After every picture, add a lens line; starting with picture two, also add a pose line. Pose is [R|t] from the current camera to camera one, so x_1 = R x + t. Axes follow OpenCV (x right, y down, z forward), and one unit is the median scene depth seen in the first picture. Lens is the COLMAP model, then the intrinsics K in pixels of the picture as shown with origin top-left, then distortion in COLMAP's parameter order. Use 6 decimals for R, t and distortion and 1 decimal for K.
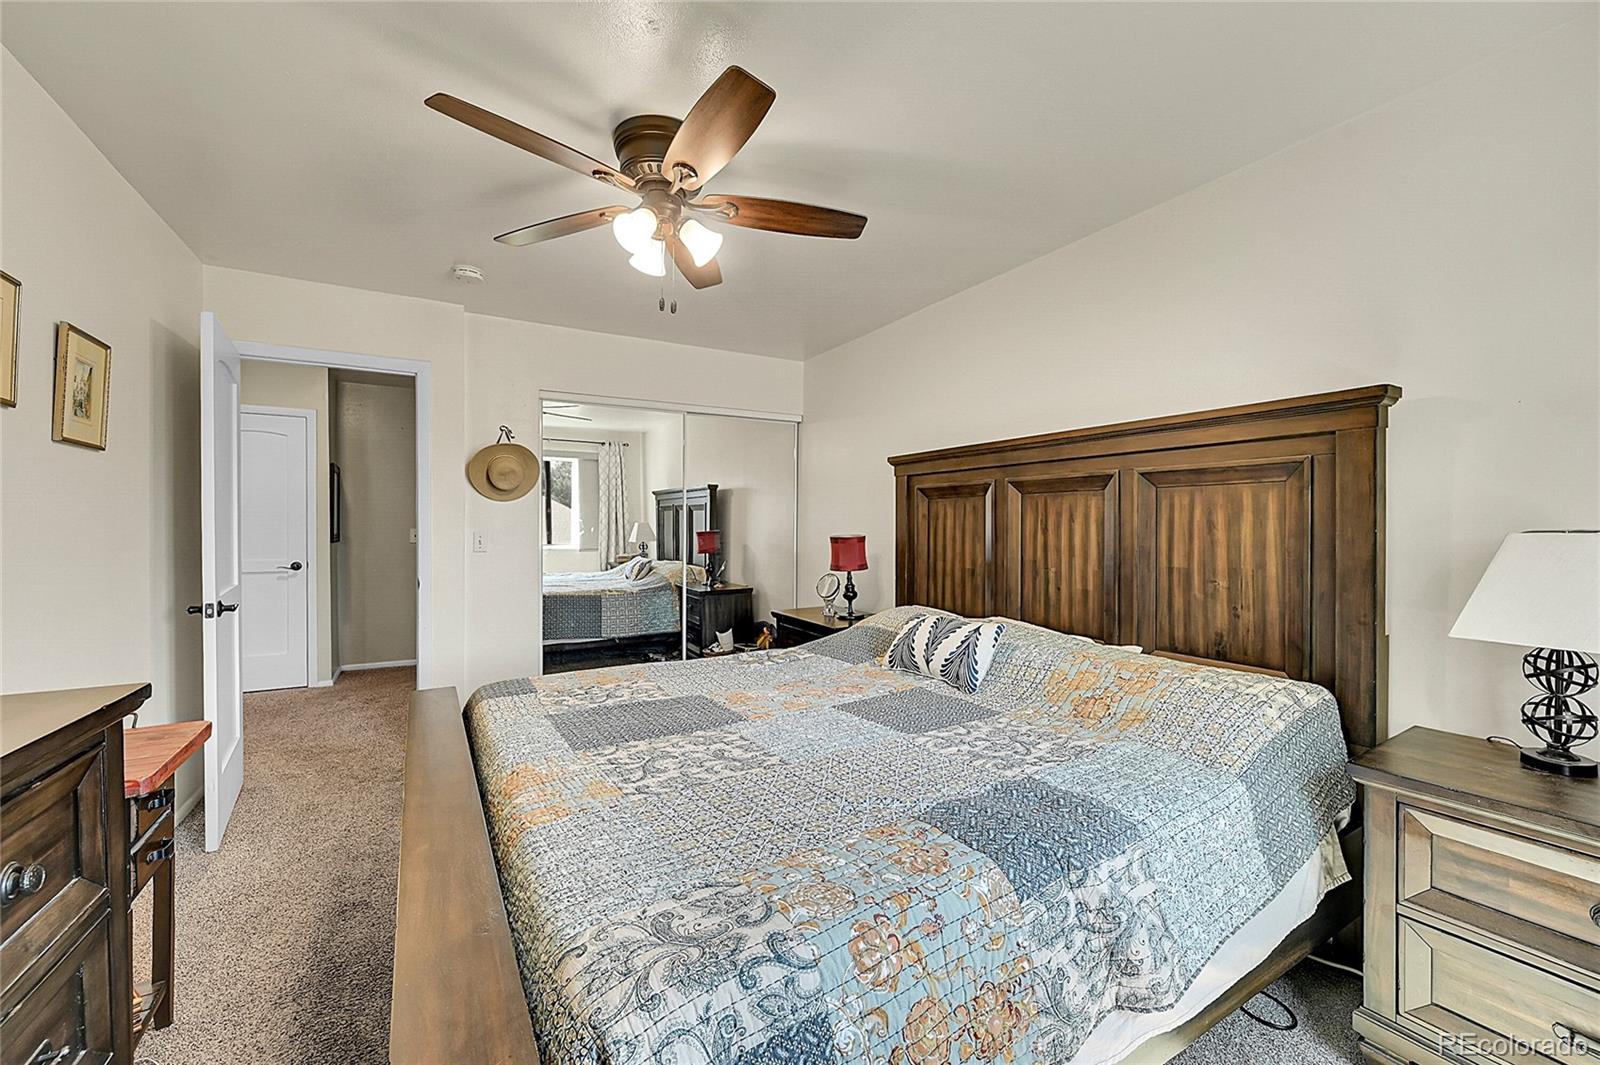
lens RADIAL K [[634.6, 0, 807.8], [0, 634.6, 526.4], [0, 0, 1]] dist [-0.006097, -0.001060]
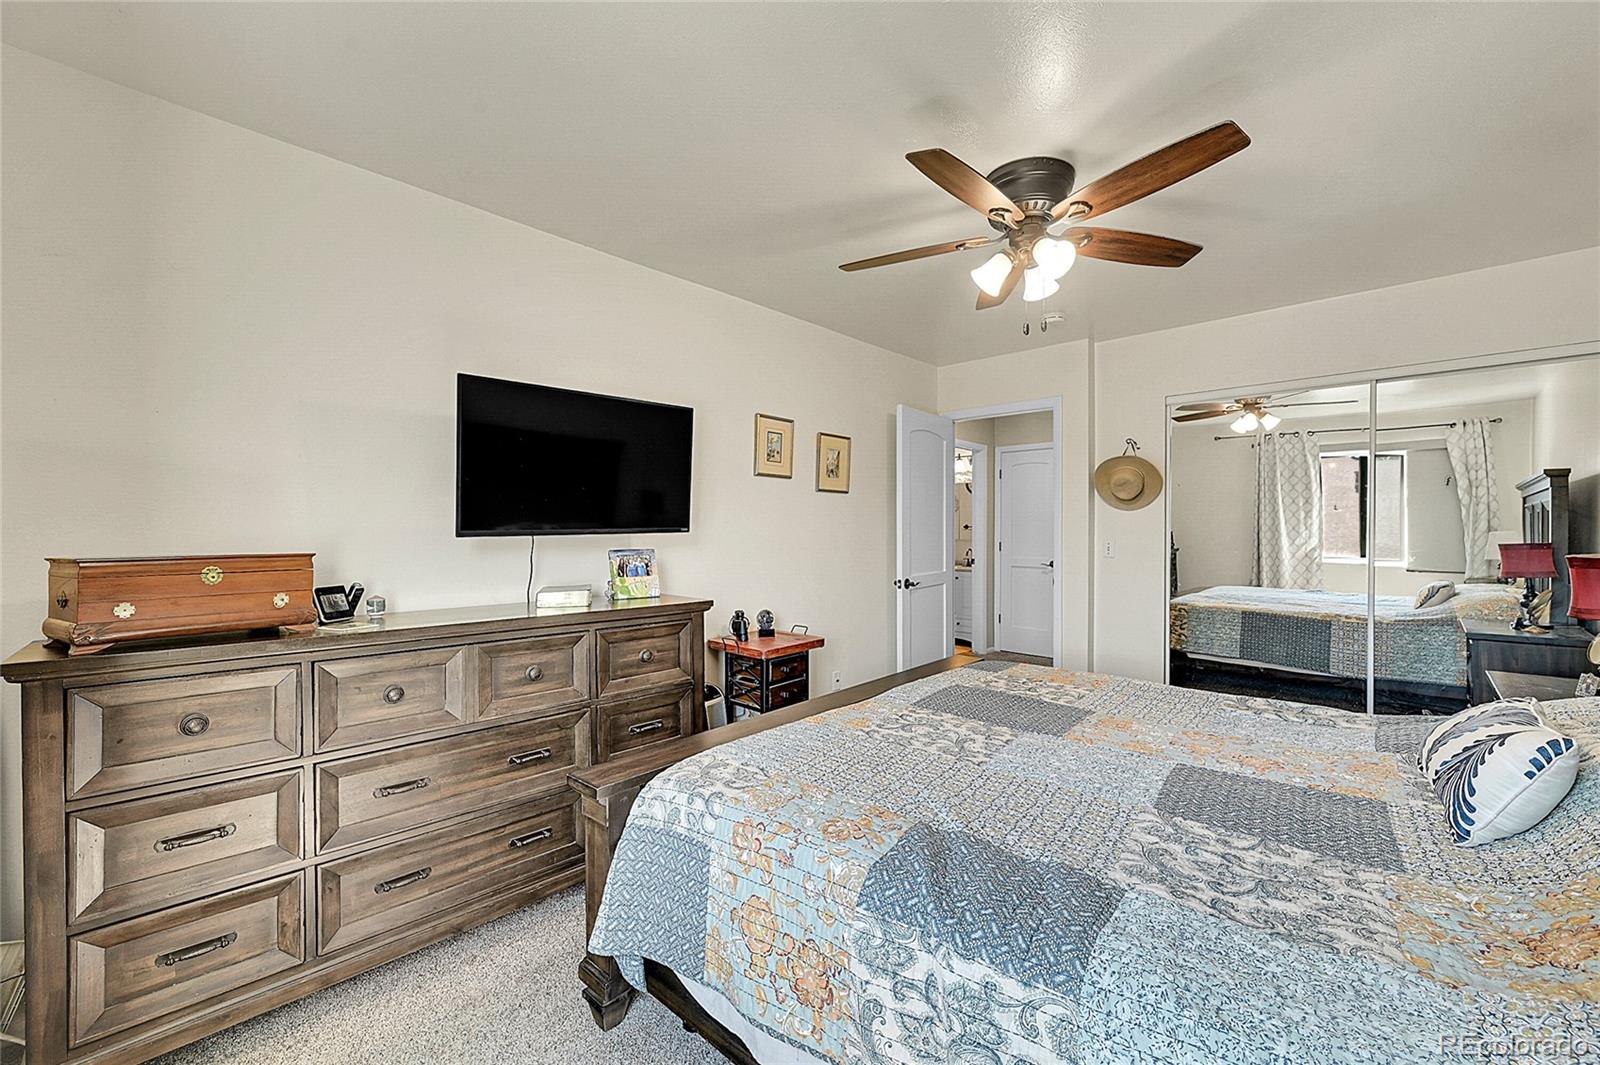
lens RADIAL K [[634.6, 0, 810.1], [0, 634.6, 532.2], [0, 0, 1]] dist [-0.006097, -0.001060]
pose [[0.302259, 0.004470, -0.953215, 0.721526], [-0.007691, 0.999968, 0.002250, -0.007061], [0.953195, 0.006651, 0.302283, 0.343819]]
